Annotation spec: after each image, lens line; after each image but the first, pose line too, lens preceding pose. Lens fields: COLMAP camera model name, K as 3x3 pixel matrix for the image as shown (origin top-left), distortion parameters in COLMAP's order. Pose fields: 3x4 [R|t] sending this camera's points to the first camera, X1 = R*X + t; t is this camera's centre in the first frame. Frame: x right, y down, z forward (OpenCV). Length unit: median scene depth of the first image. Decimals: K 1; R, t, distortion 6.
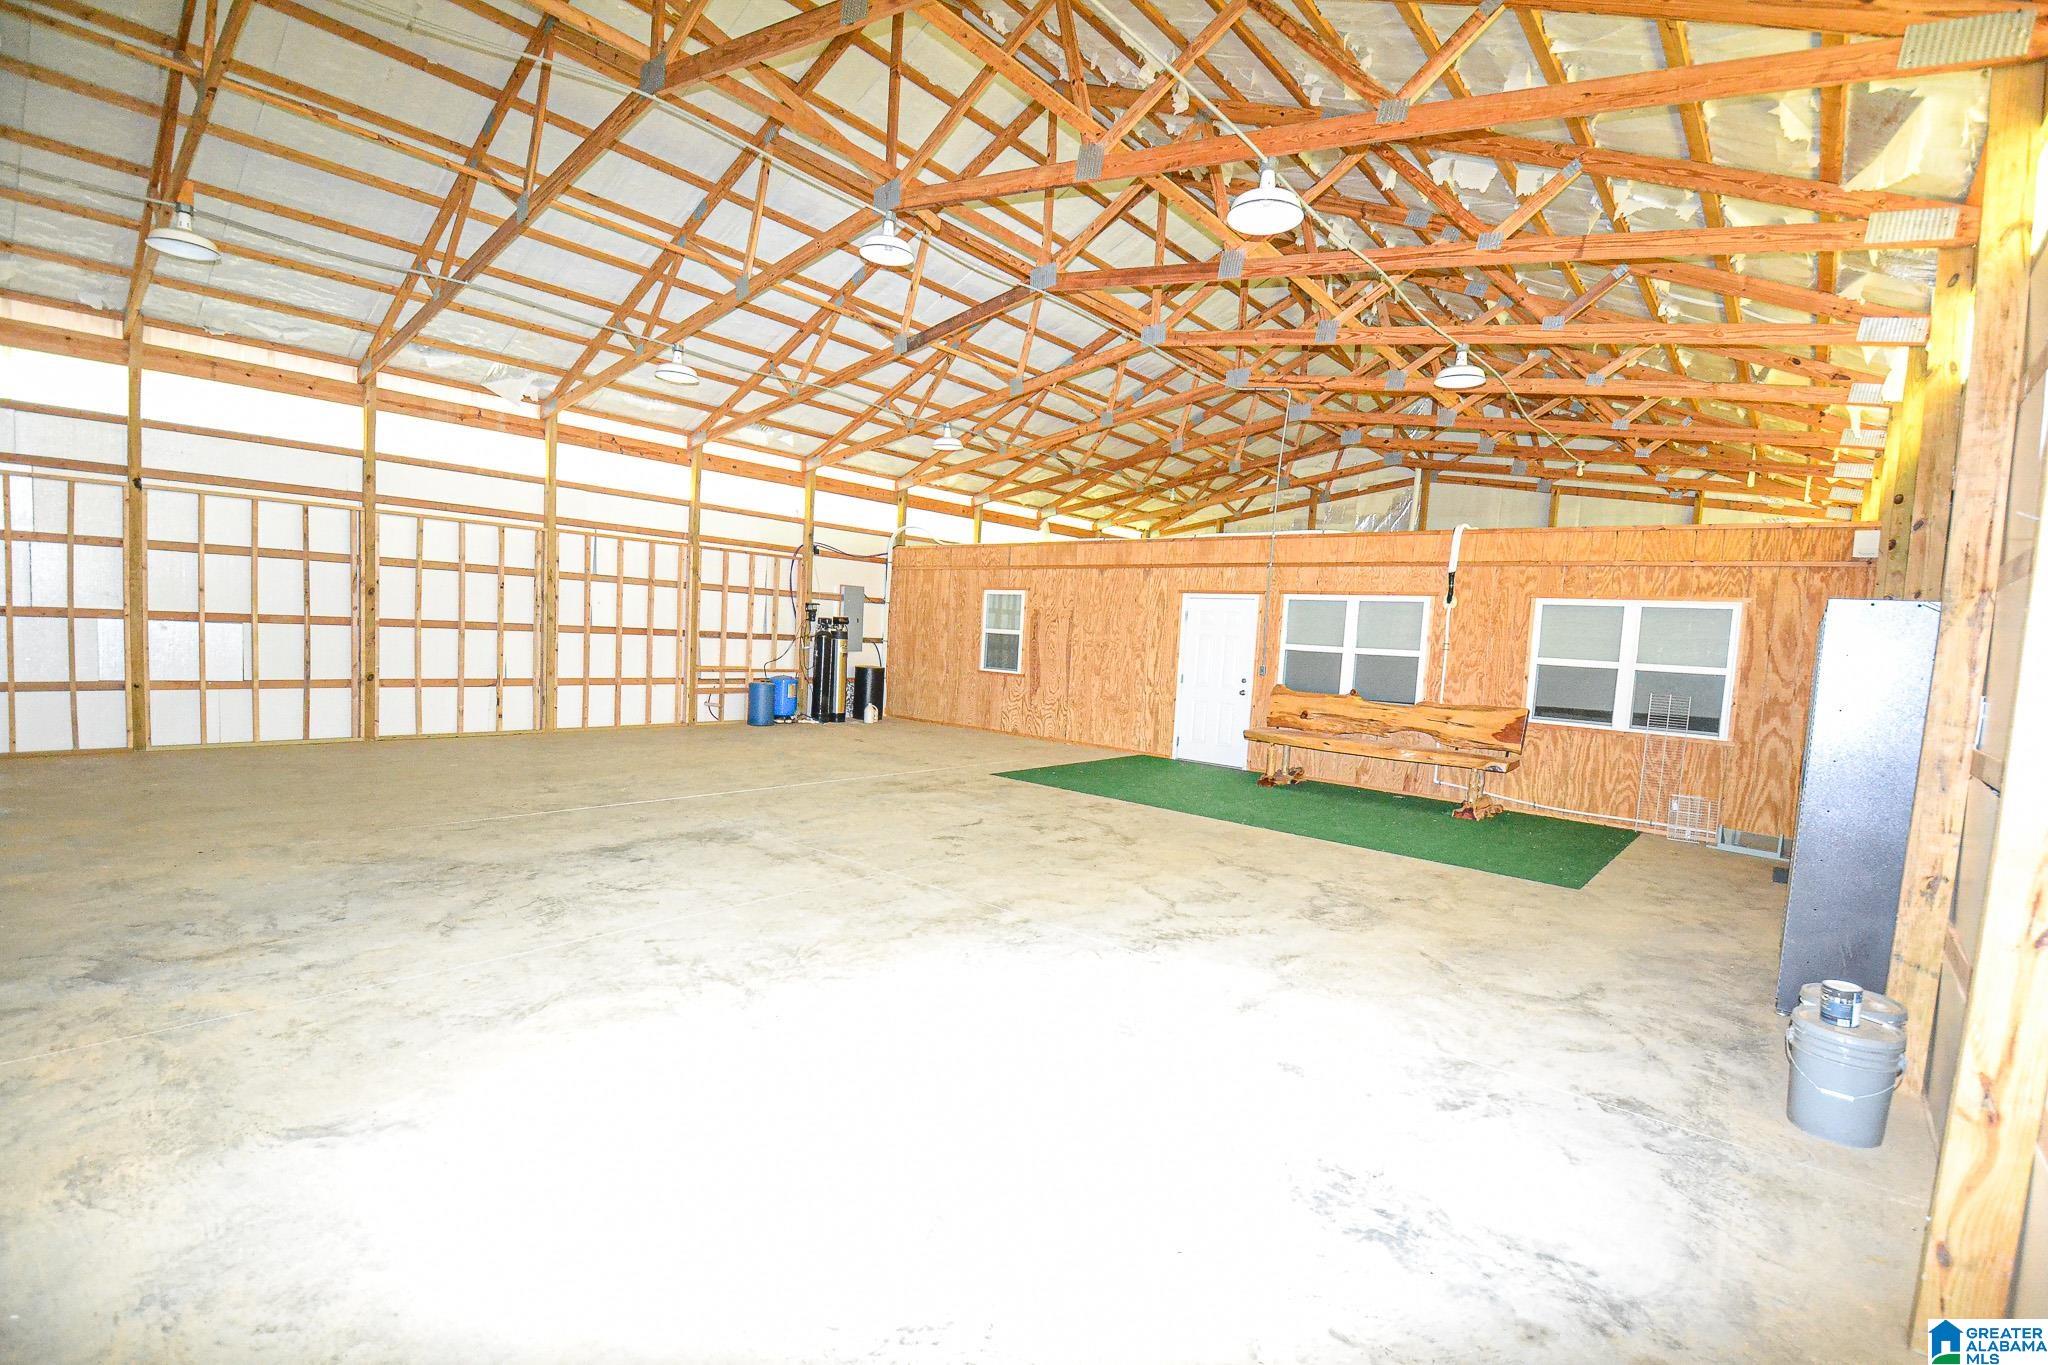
lens RADIAL K [[918.7, 0, 1036.5], [0, 918.7, 703.3], [0, 0, 1]] dist [-0.005548, -0.012005]
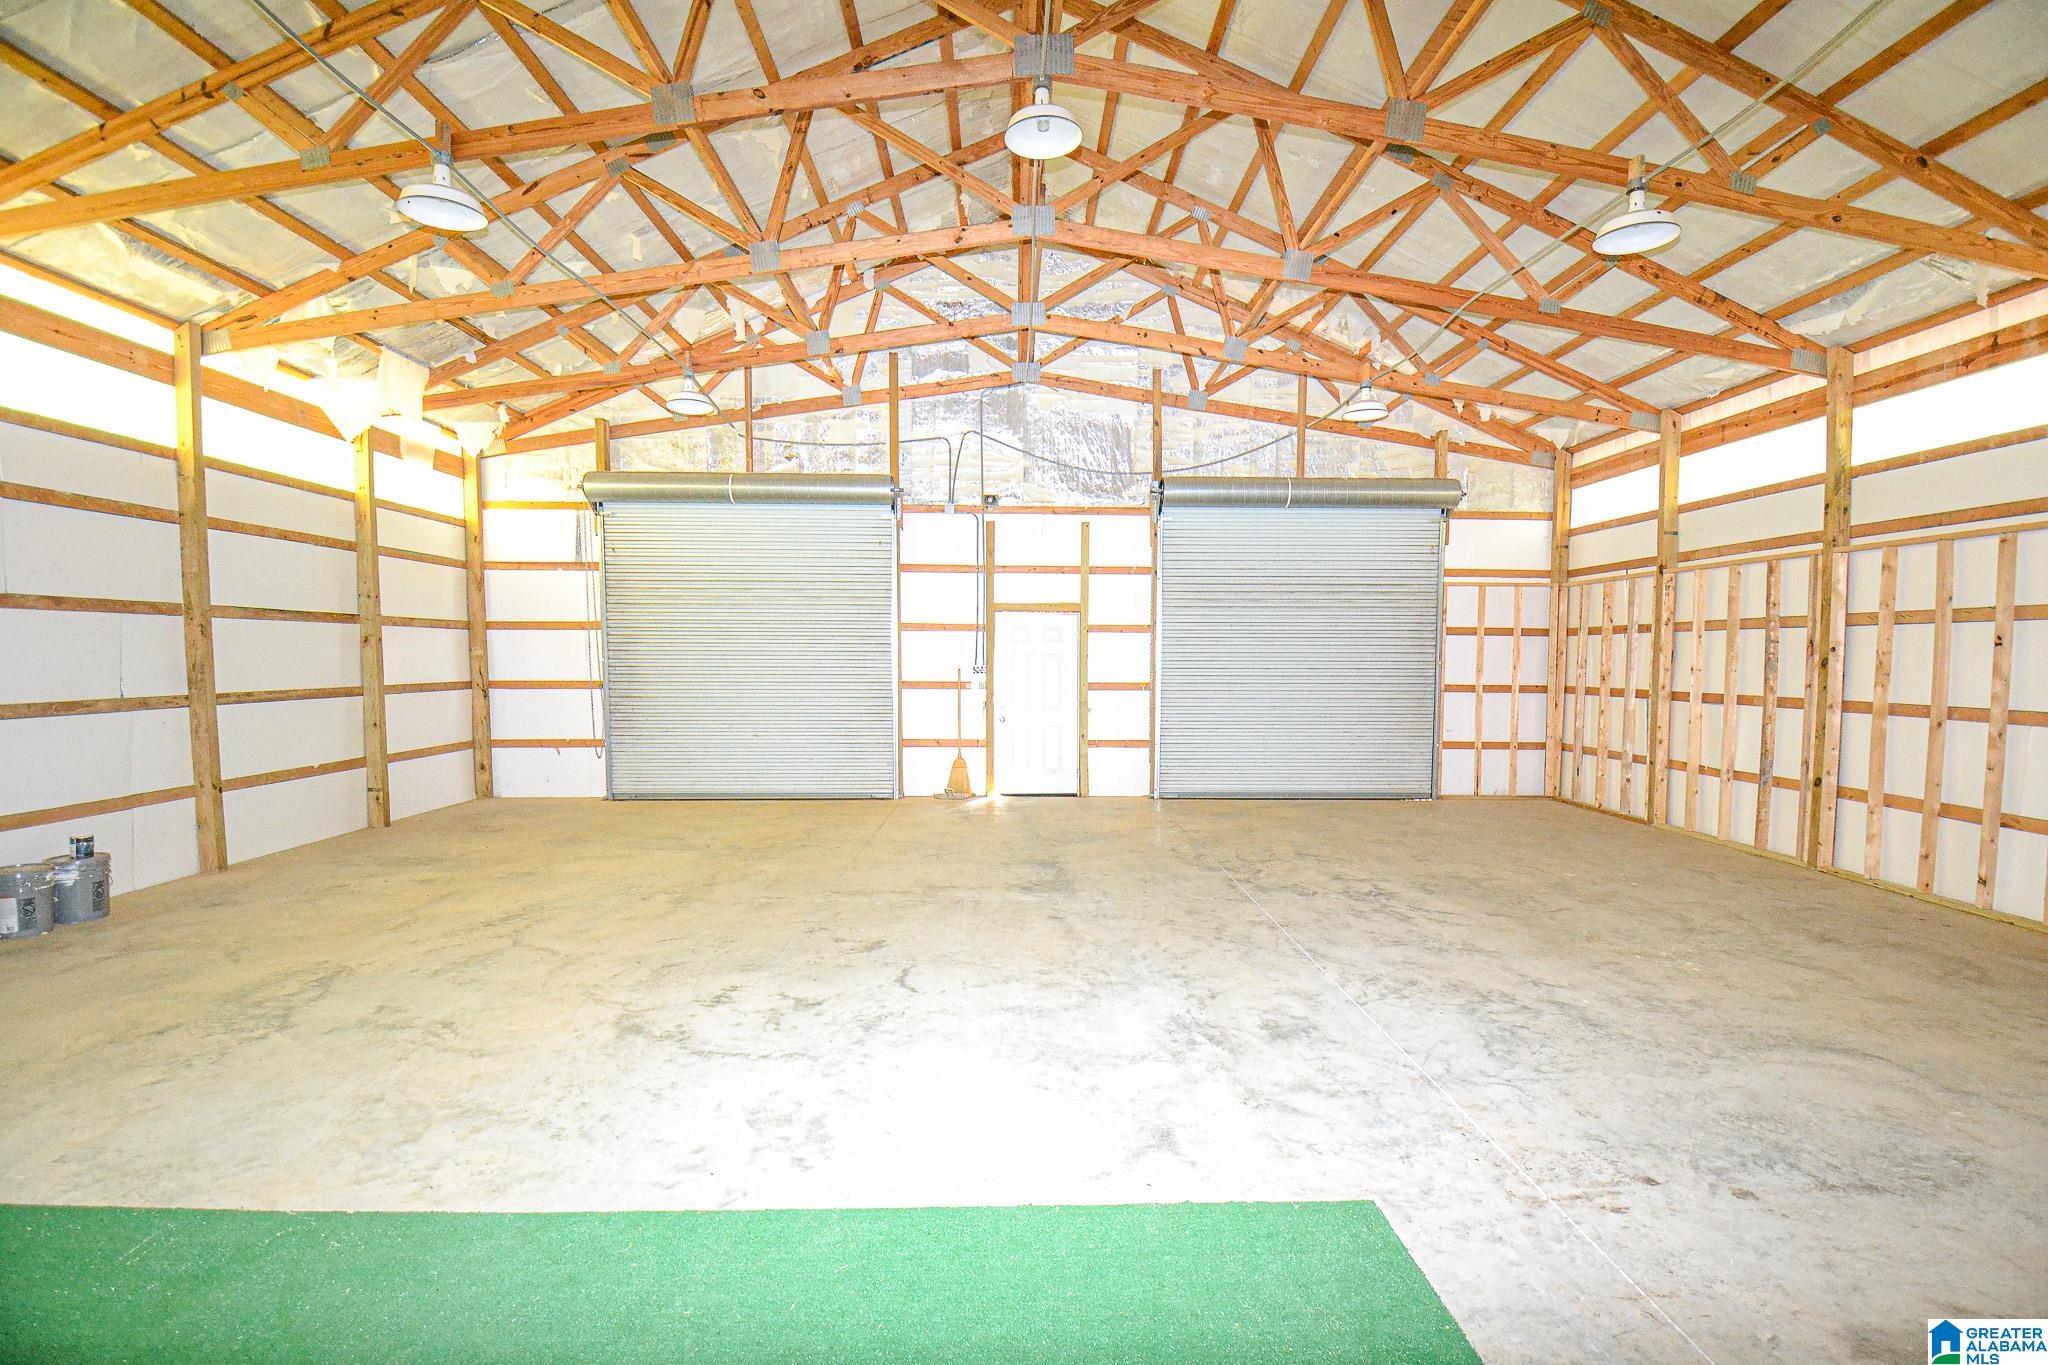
lens RADIAL K [[918.7, 0, 1033.5], [0, 918.7, 695.6], [0, 0, 1]] dist [-0.005548, -0.012005]
pose [[-0.748419, -0.020377, -0.662913, 0.182916], [-0.095032, 0.992509, 0.076782, -0.076482], [0.656382, 0.120463, -0.744749, 0.972218]]
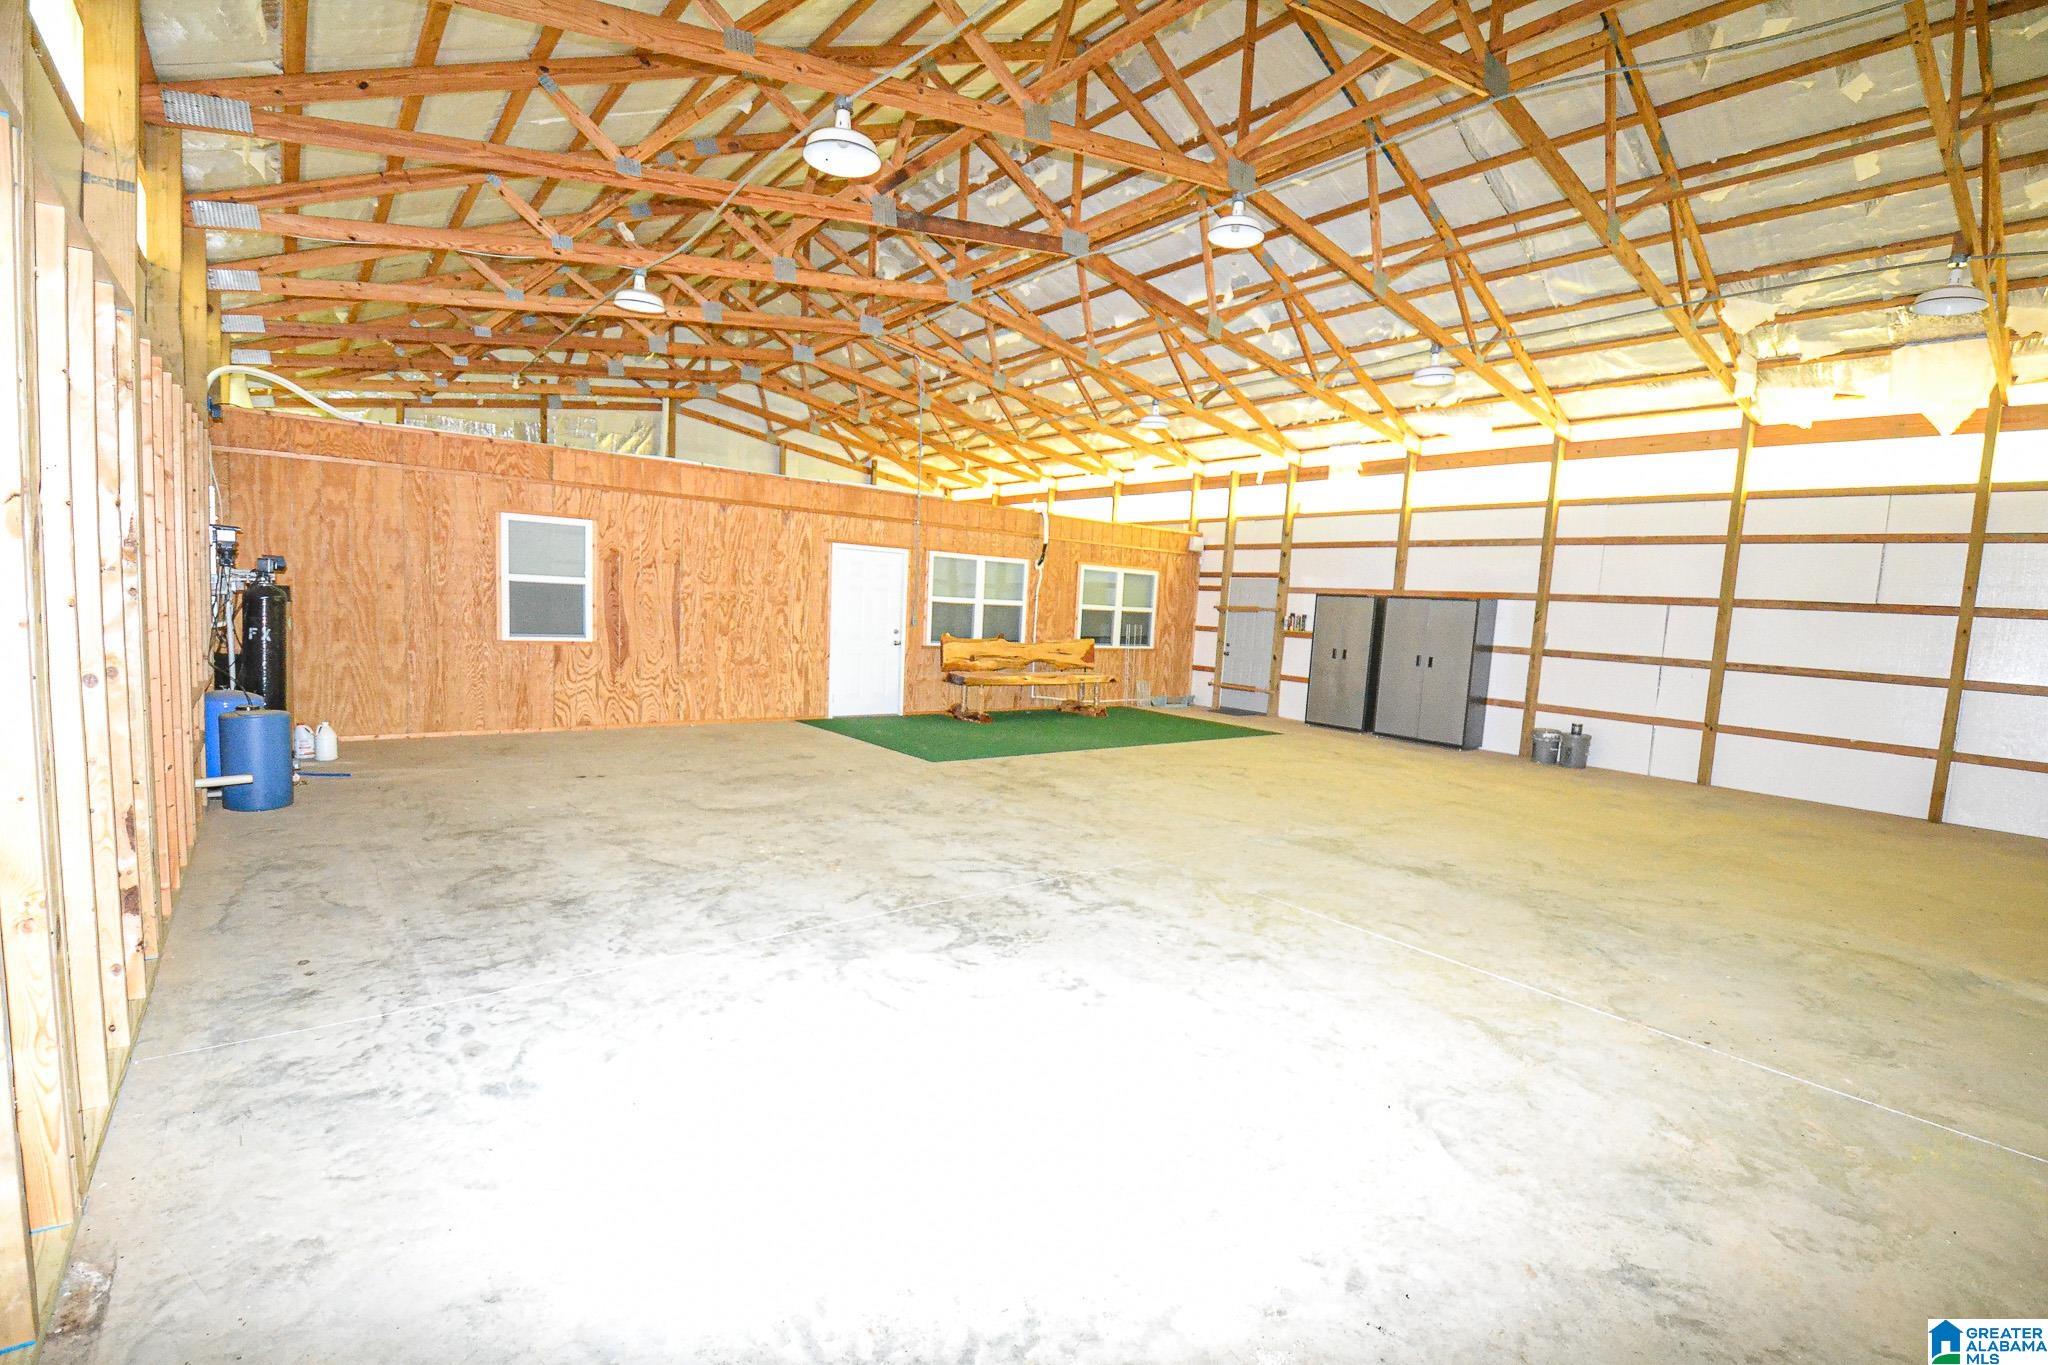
lens RADIAL K [[918.7, 0, 1038.4], [0, 918.7, 691.9], [0, 0, 1]] dist [-0.005548, -0.012005]
pose [[0.190607, -0.138547, 0.971840, -0.762984], [0.035178, 0.990319, 0.134282, -0.090470], [-0.981036, 0.008593, 0.193635, 0.634238]]
